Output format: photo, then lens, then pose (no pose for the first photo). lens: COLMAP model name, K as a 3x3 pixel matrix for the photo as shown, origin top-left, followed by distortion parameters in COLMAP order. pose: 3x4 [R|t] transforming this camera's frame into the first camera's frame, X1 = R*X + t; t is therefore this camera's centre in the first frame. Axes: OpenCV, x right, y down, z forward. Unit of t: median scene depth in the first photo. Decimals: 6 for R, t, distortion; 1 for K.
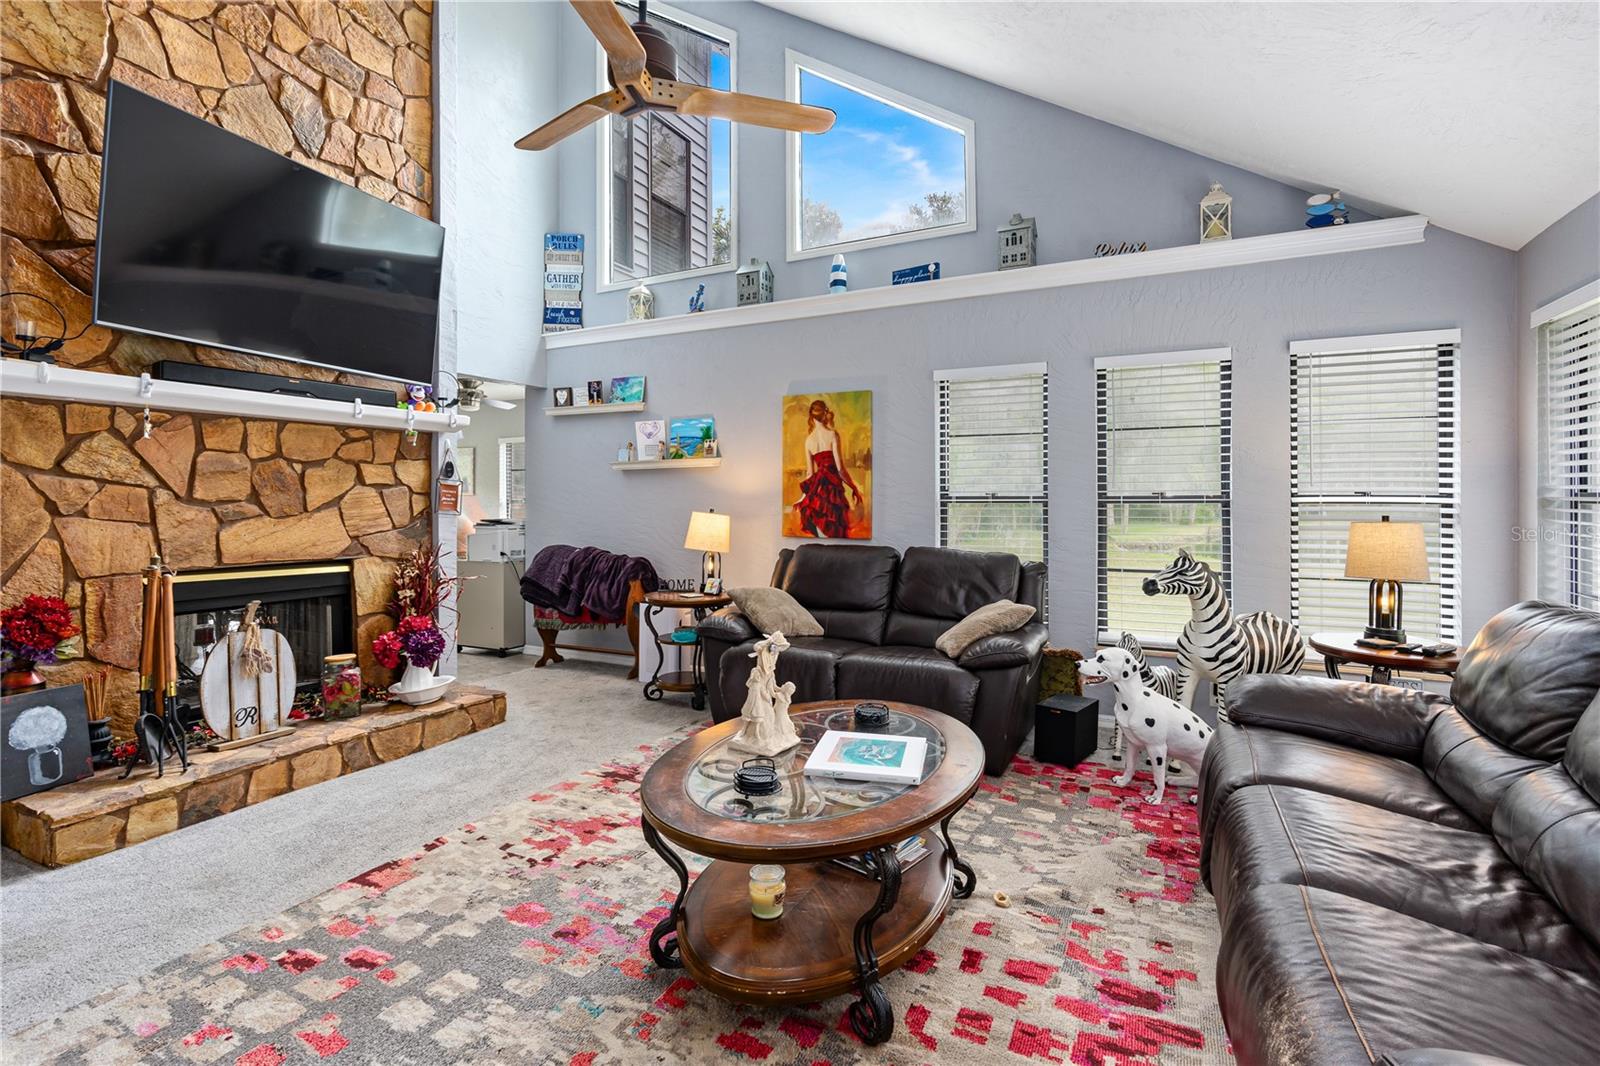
lens RADIAL K [[739.2, 0, 806.5], [0, 739.2, 502.4], [0, 0, 1]] dist [-0.002387, 0.000385]
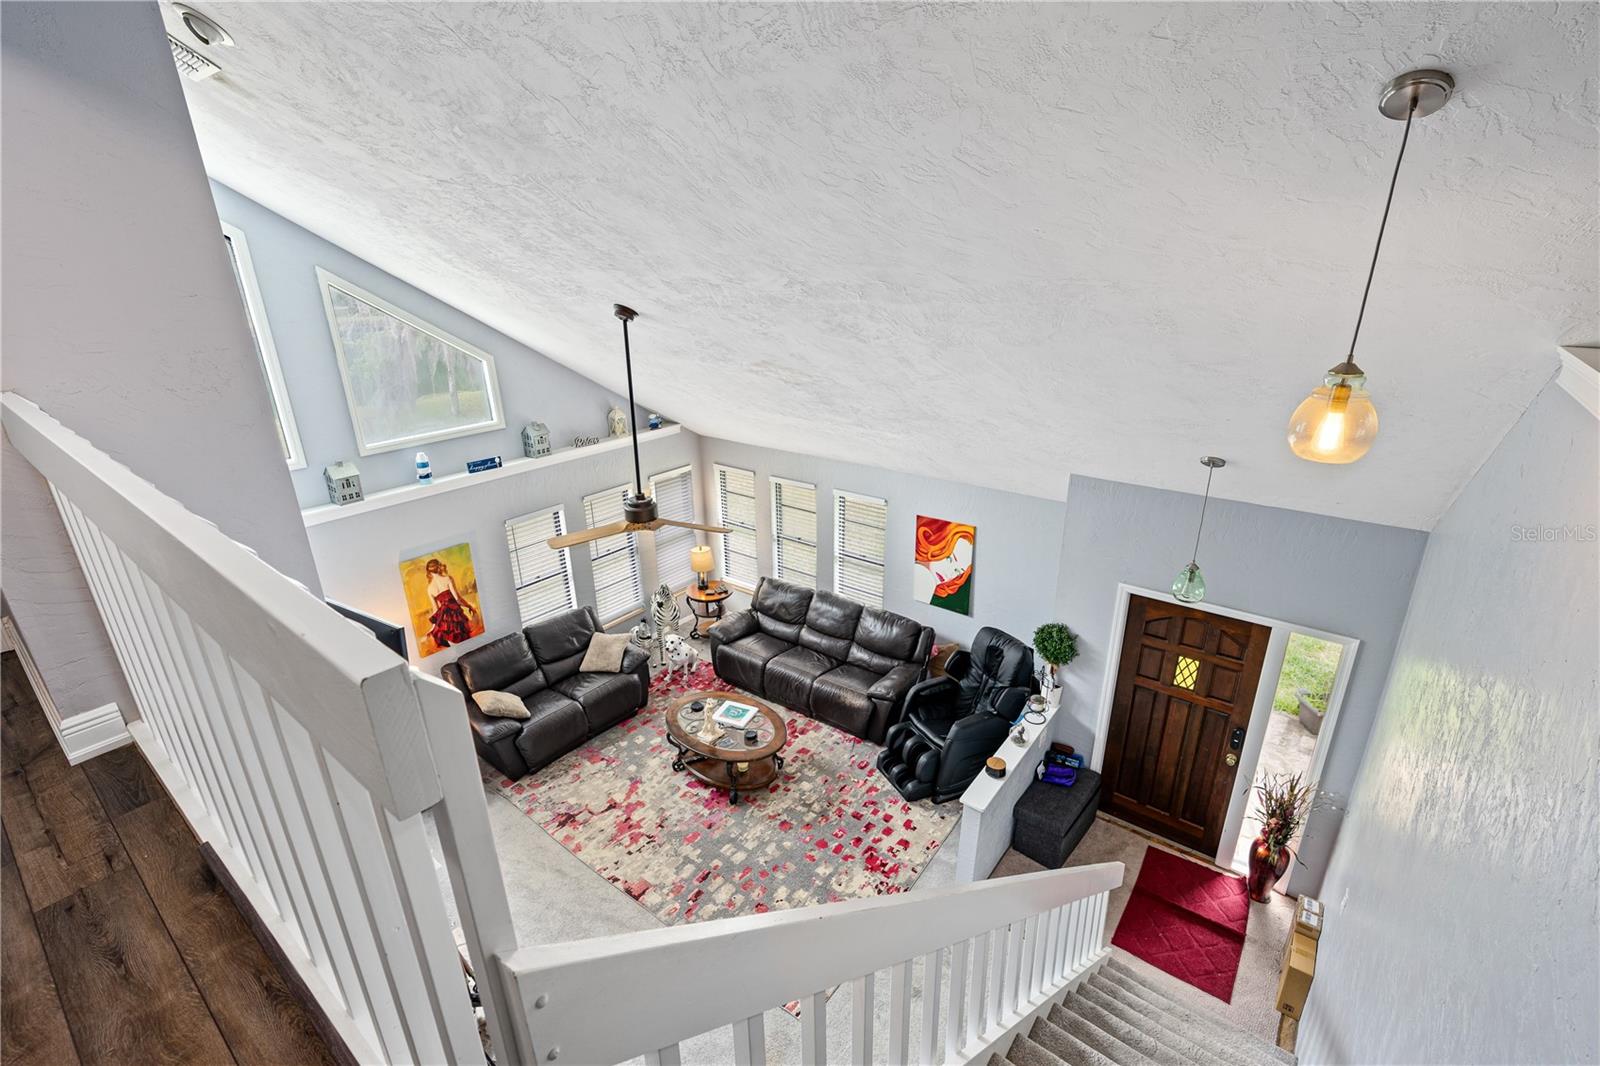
lens RADIAL K [[702.1, 0, 793.4], [0, 702.1, 540.5], [0, 0, 1]] dist [-0.000210, 0.000330]
pose [[0.207164, -0.358008, 0.910447, -1.053861], [0.020382, 0.932013, 0.361850, -0.649892], [-0.978094, -0.056406, 0.200377, 0.080767]]
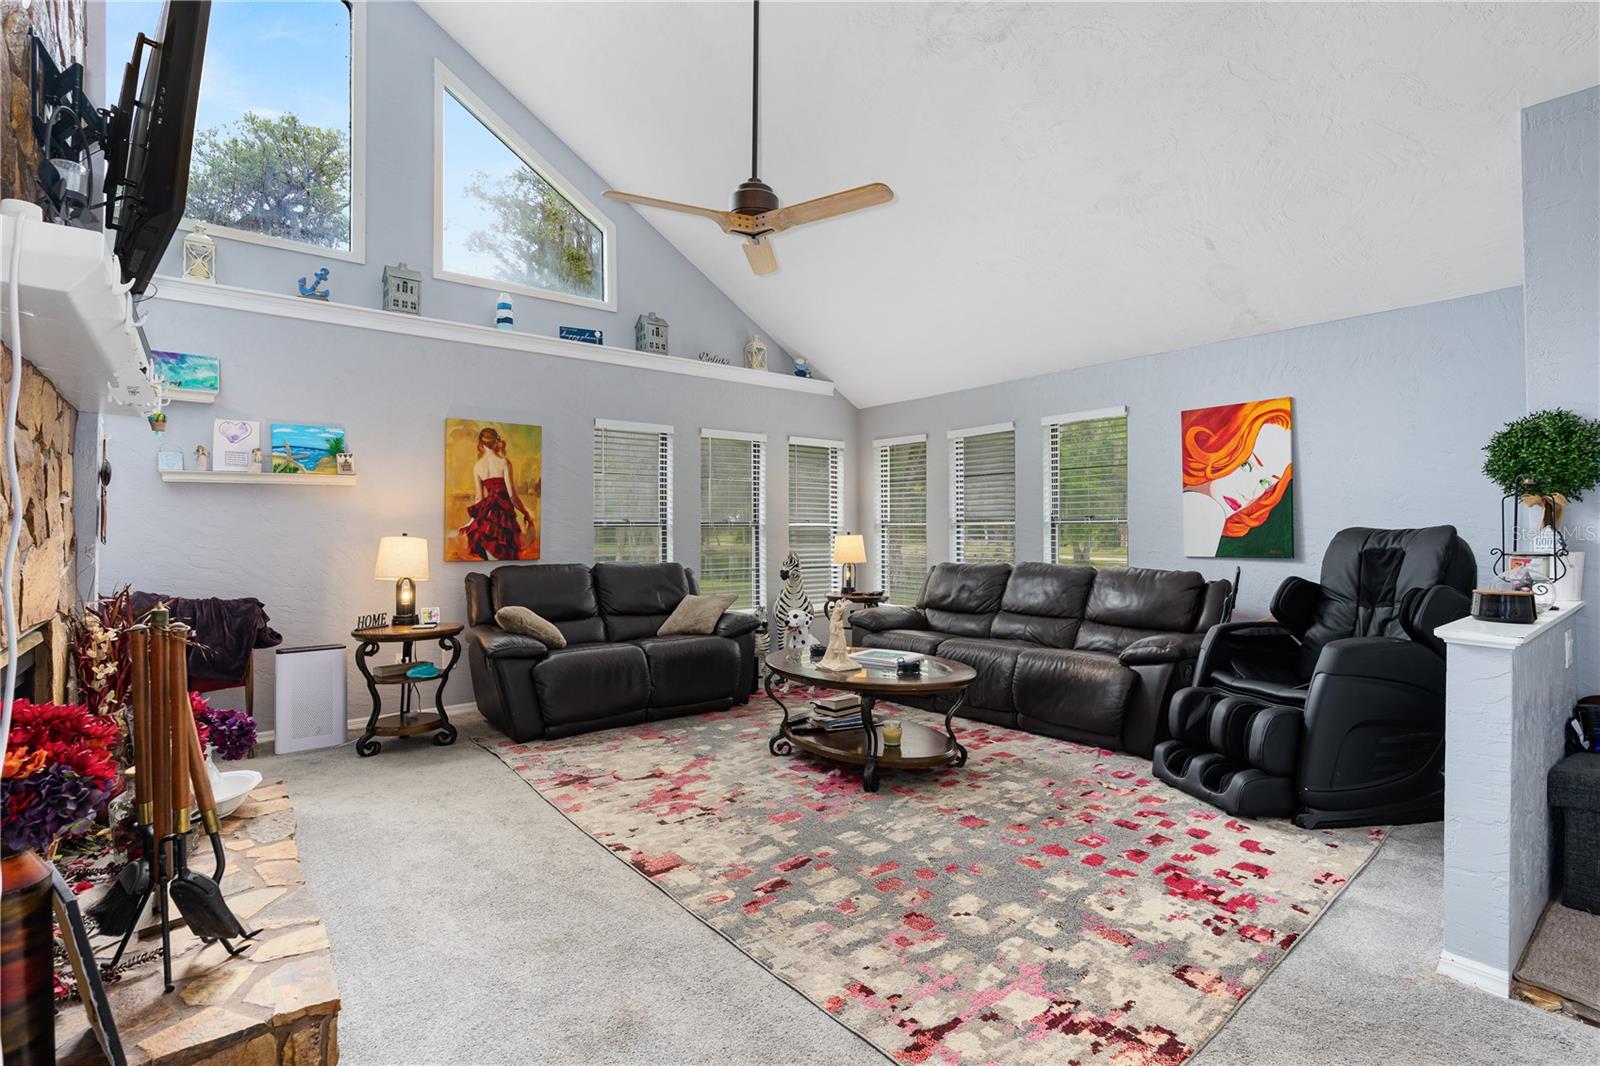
lens RADIAL K [[732.1, 0, 799.3], [0, 732.1, 525.4], [0, 0, 1]] dist [-0.003525, 0.001651]
pose [[0.421335, 0.003330, 0.906899, -0.749286], [0.006283, 0.999959, -0.006590, 0.008058], [-0.906883, 0.008475, 0.421296, 0.180911]]
